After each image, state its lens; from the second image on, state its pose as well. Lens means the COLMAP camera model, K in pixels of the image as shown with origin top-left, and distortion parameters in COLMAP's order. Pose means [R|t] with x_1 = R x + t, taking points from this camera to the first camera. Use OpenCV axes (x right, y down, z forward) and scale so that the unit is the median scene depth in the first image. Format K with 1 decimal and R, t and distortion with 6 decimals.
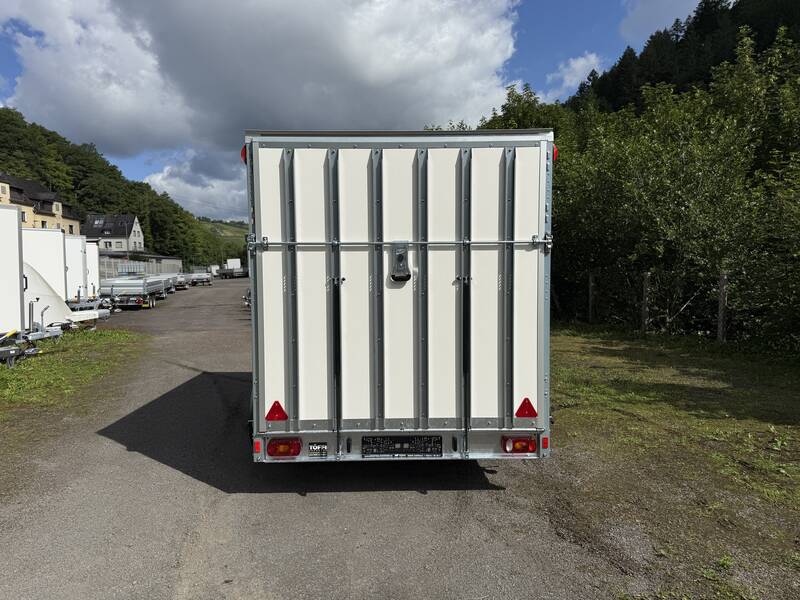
lens RADIAL K [[566.8, 0, 399.2], [0, 566.8, 311.8], [0, 0, 1]] dist [0.029567, -0.034636]
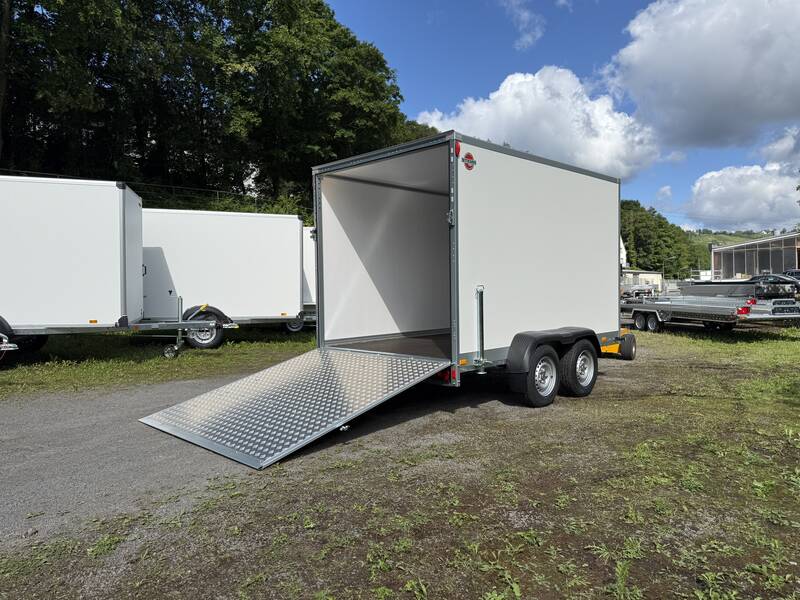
lens RADIAL K [[566.8, 0, 399.5], [0, 566.8, 305.2], [0, 0, 1]] dist [0.029567, -0.034636]
pose [[0.680337, 0.022578, -0.732552, 0.319019], [-0.051879, 0.998502, -0.017405, 0.030173], [0.731061, 0.049845, 0.680489, 0.008501]]
